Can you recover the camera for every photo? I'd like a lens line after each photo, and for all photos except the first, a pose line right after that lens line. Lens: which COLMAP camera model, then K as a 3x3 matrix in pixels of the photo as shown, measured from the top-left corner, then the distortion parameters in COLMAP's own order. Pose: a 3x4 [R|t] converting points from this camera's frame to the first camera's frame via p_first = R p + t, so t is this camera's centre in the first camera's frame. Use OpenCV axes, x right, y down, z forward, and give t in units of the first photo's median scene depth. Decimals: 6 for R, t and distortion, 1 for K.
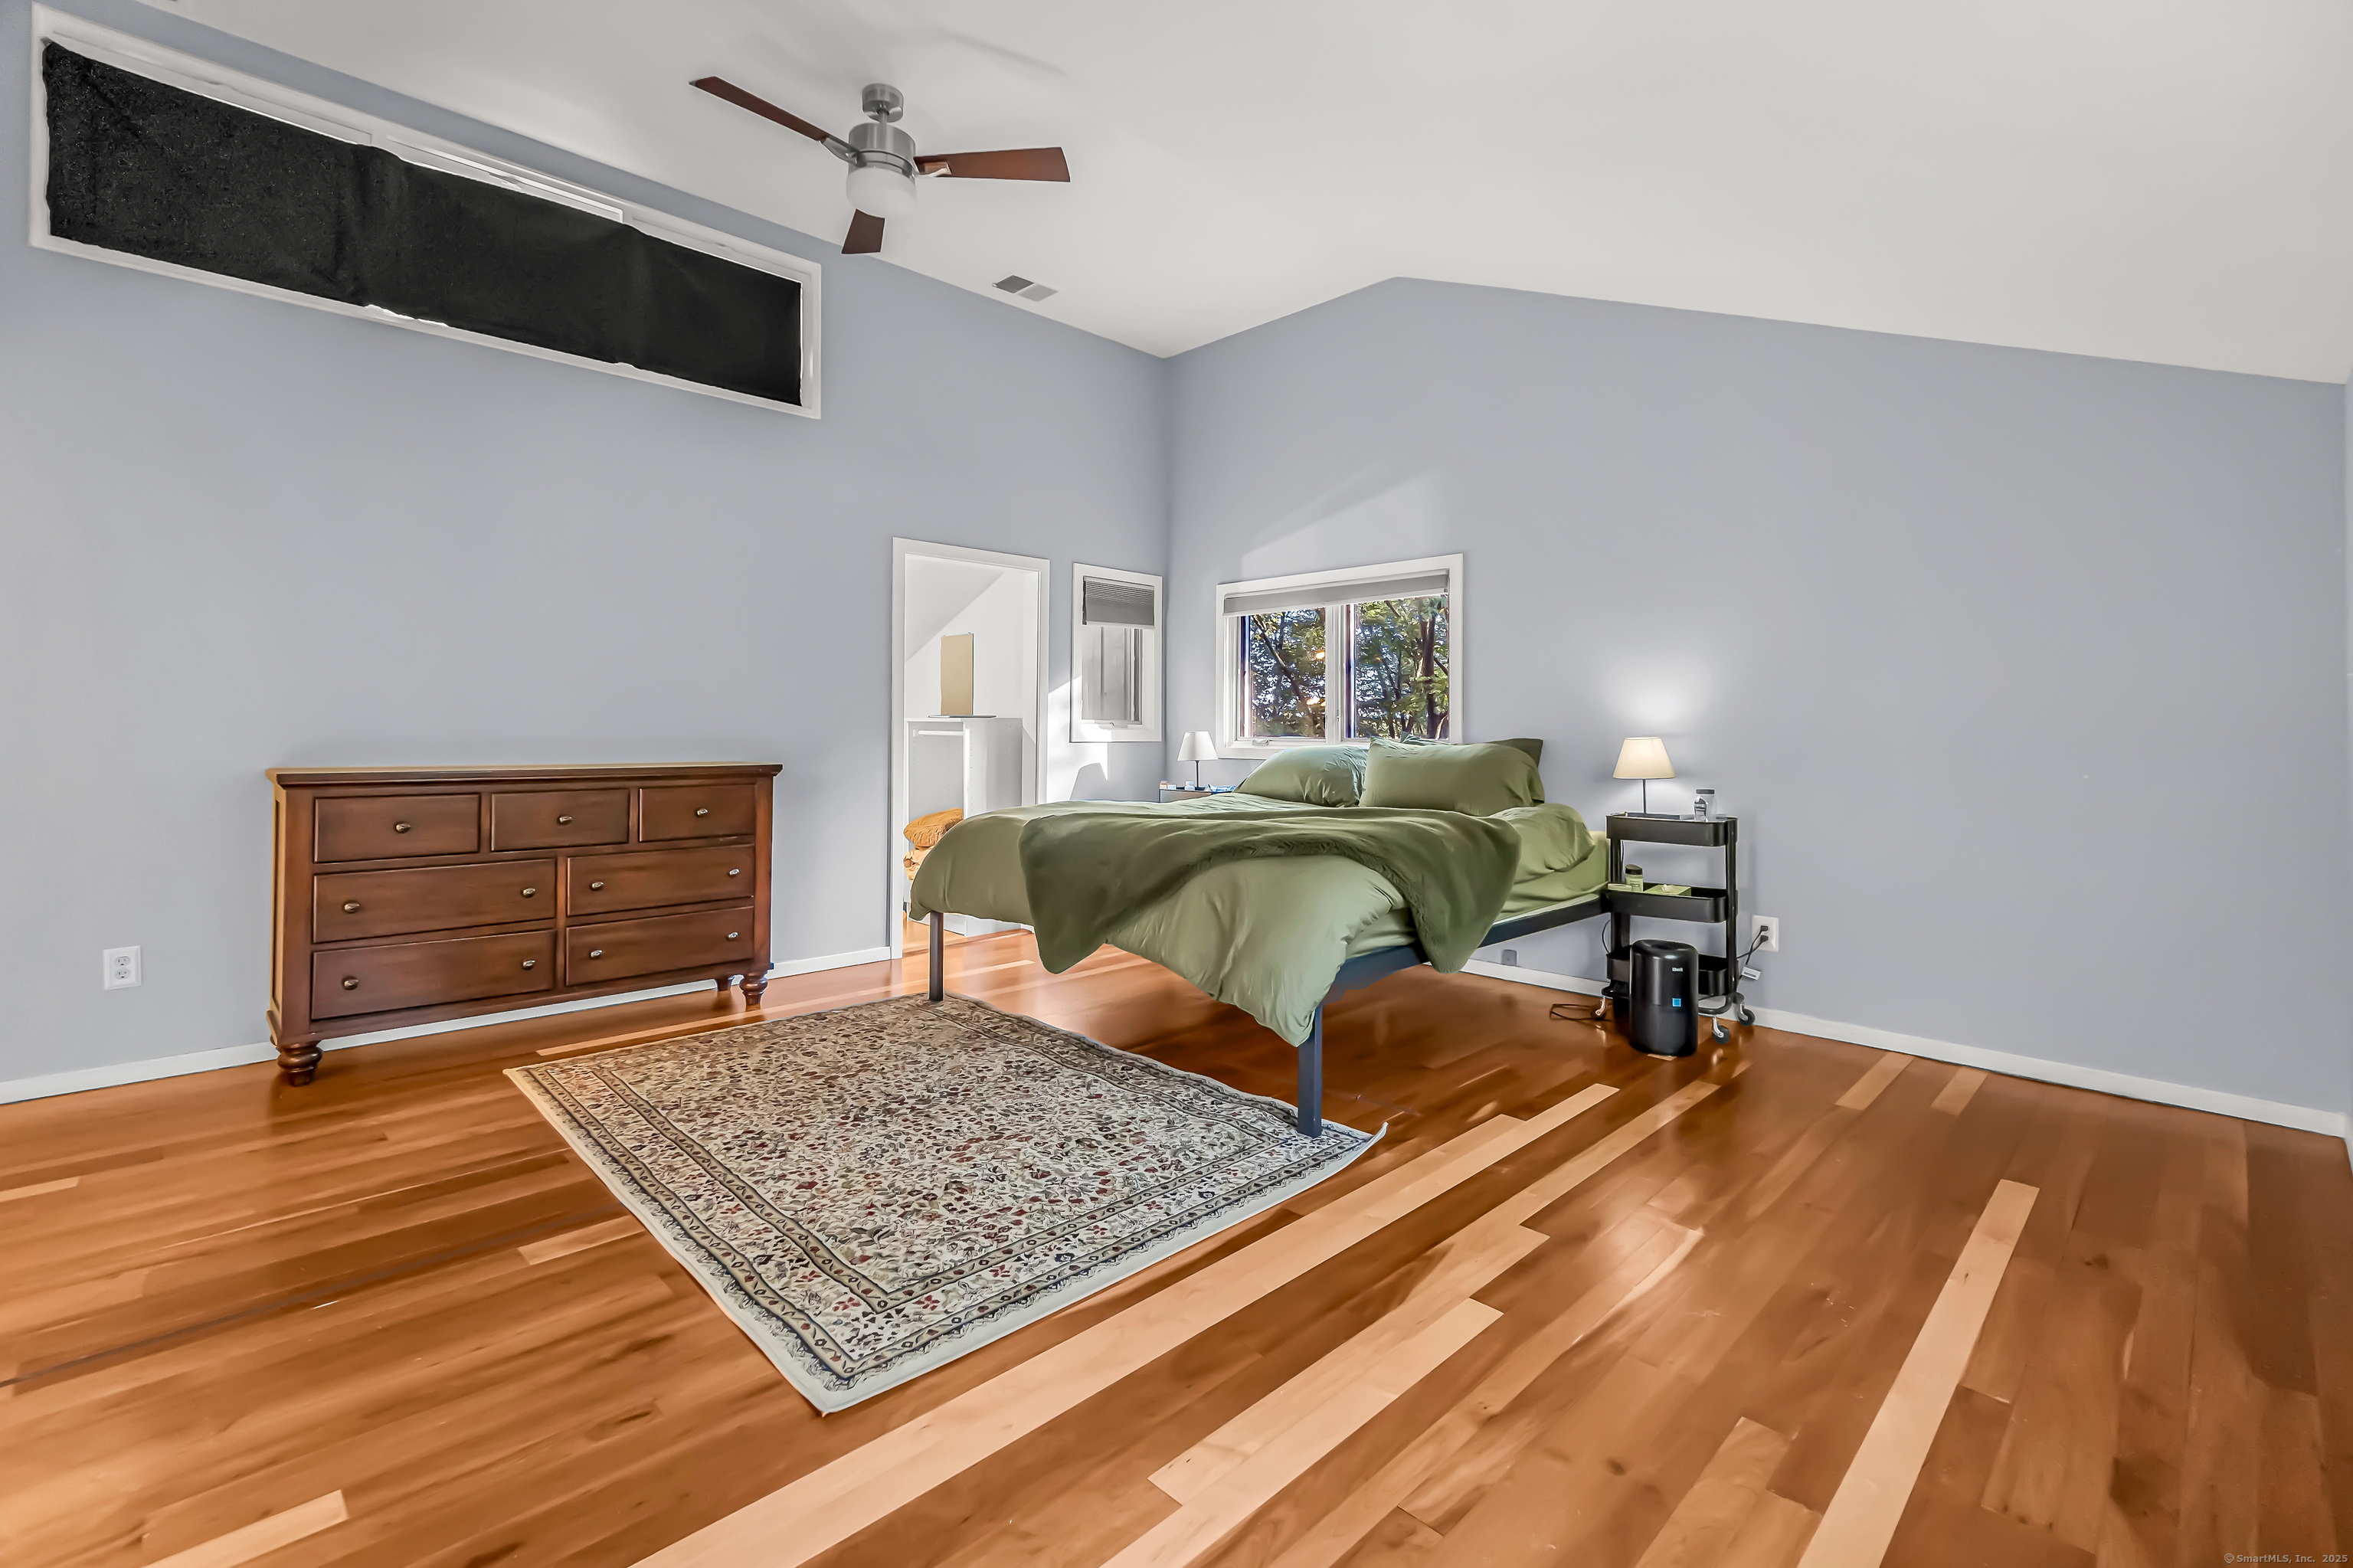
lens RADIAL K [[1025.7, 0, 1207.5], [0, 1025.7, 722.9], [0, 0, 1]] dist [-0.003949, -0.000159]
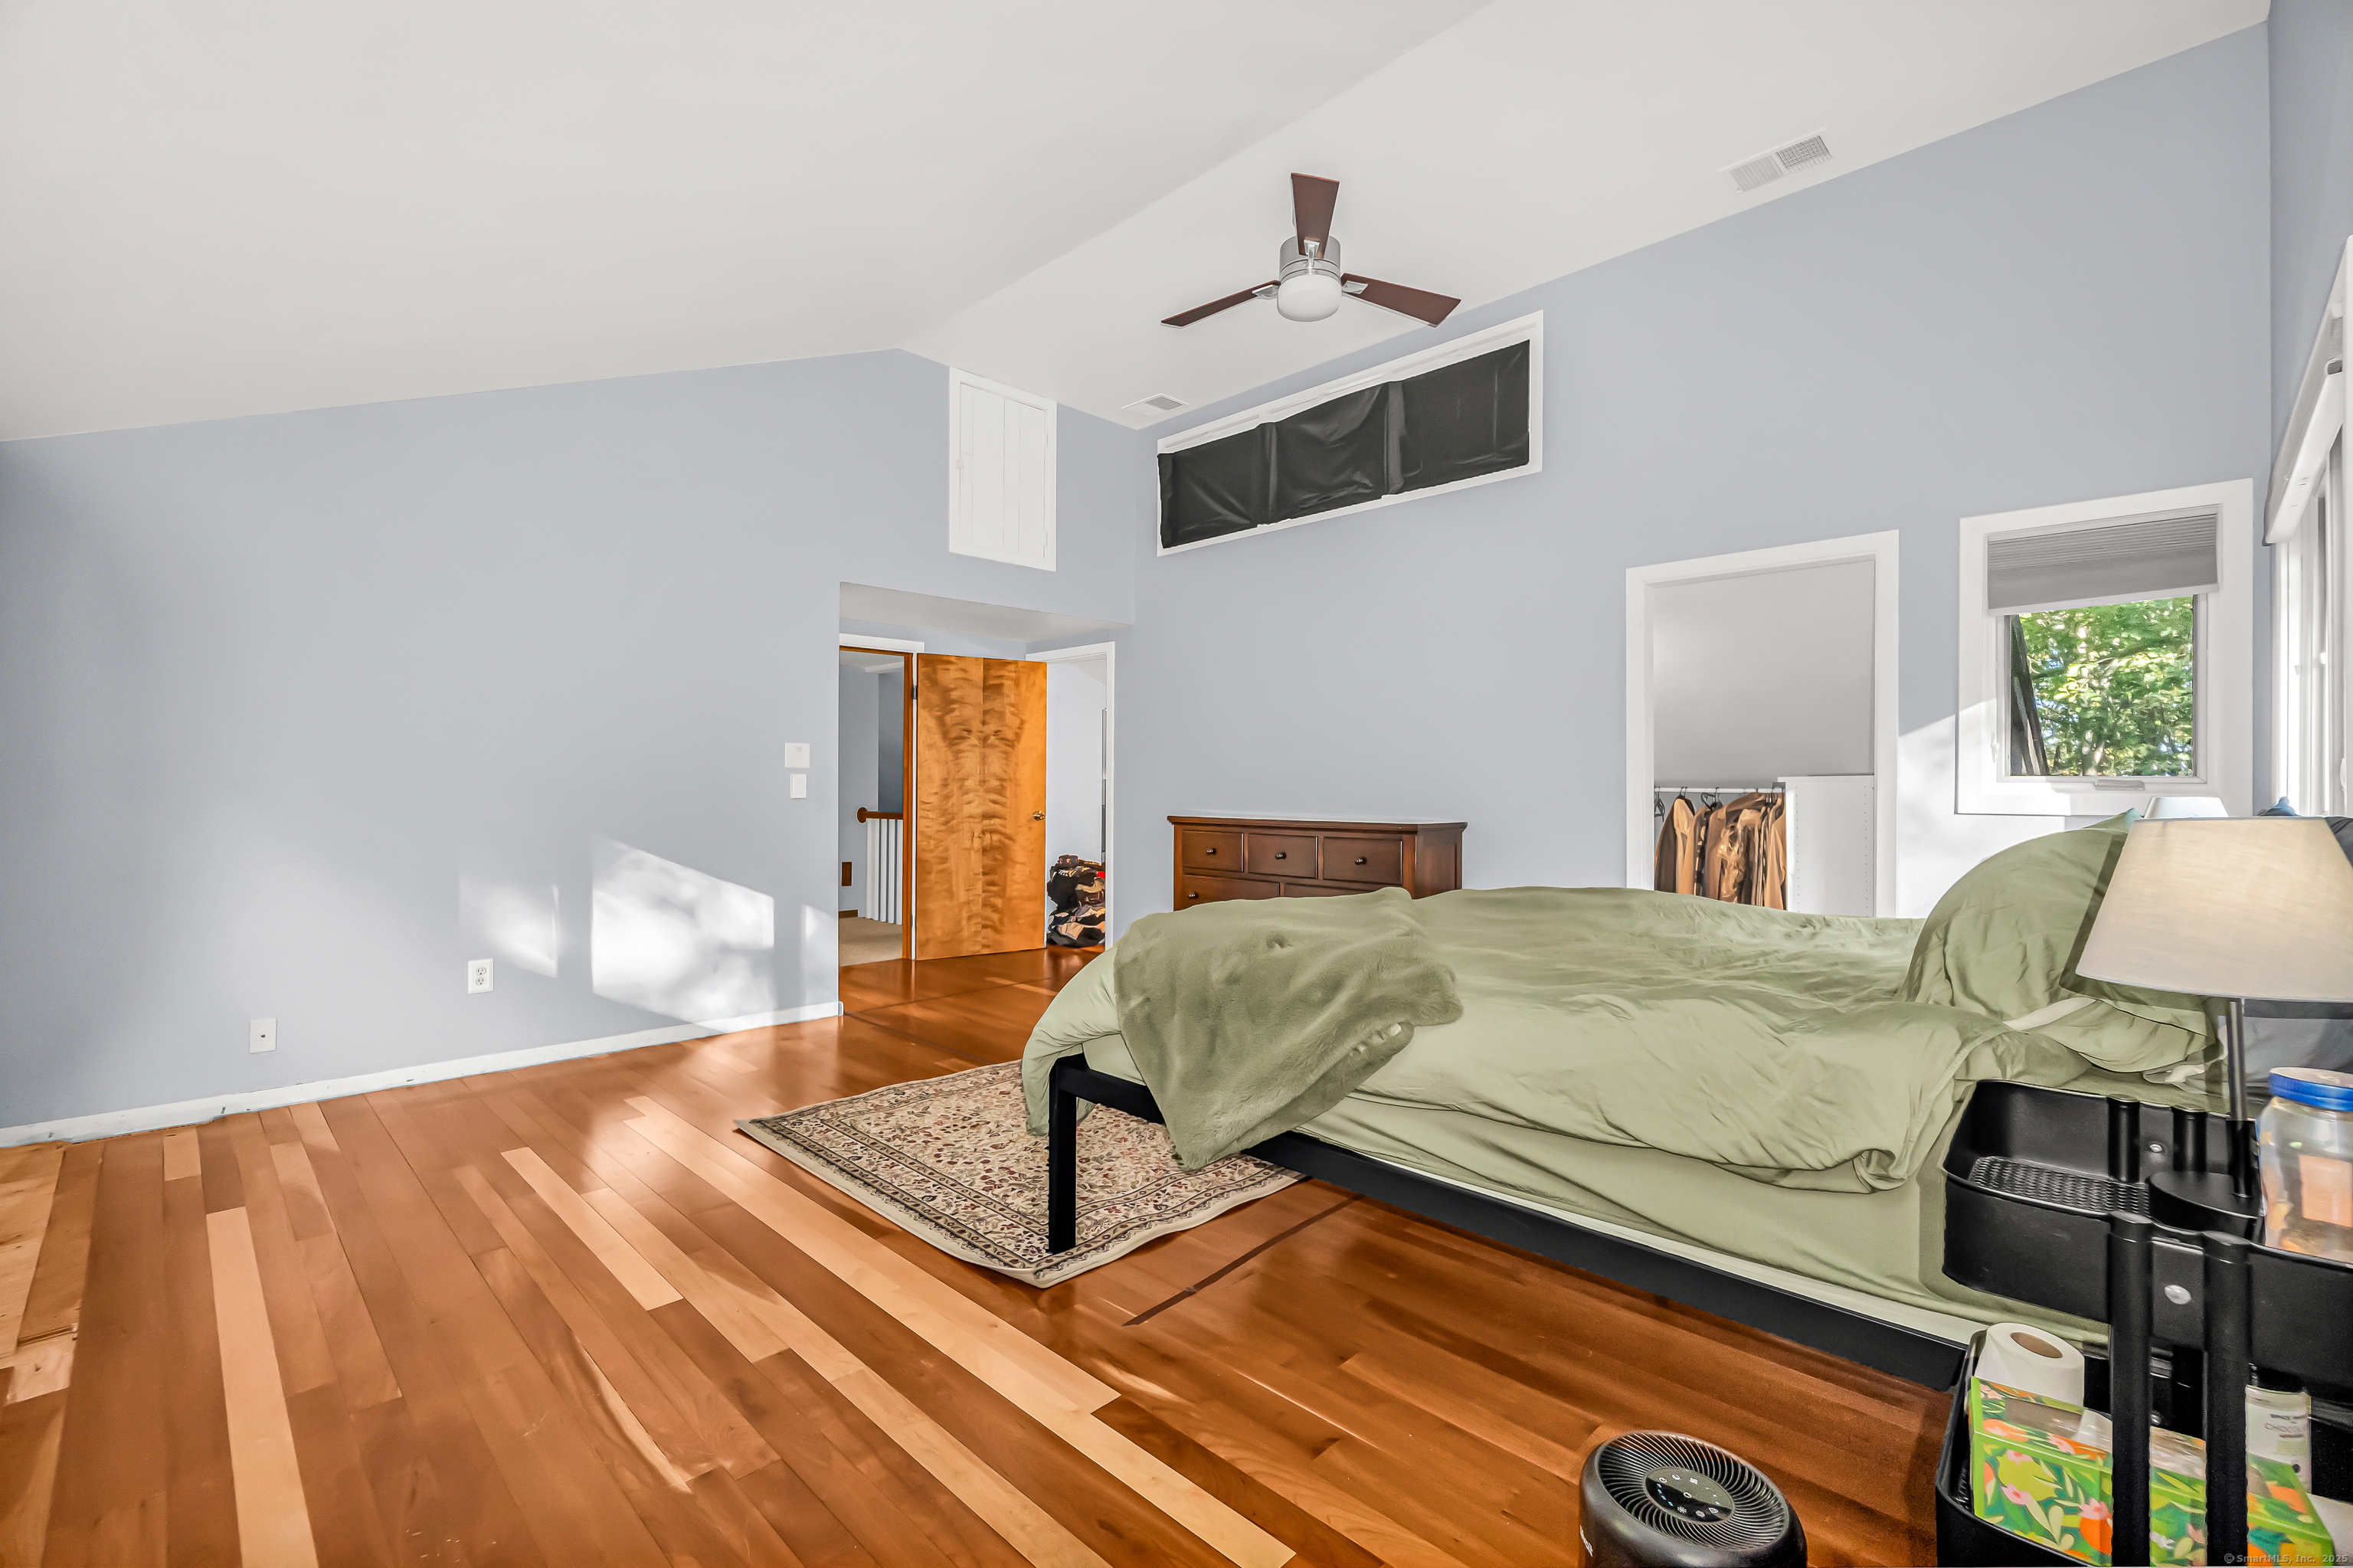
lens RADIAL K [[1025.7, 0, 1178.9], [0, 1025.7, 786.6], [0, 0, 1]] dist [-0.003949, -0.000159]
pose [[-0.003090, -0.006915, -0.999971, 1.060808], [0.003447, 0.999970, -0.006926, 0.012362], [0.999989, -0.003469, -0.003066, 1.197544]]
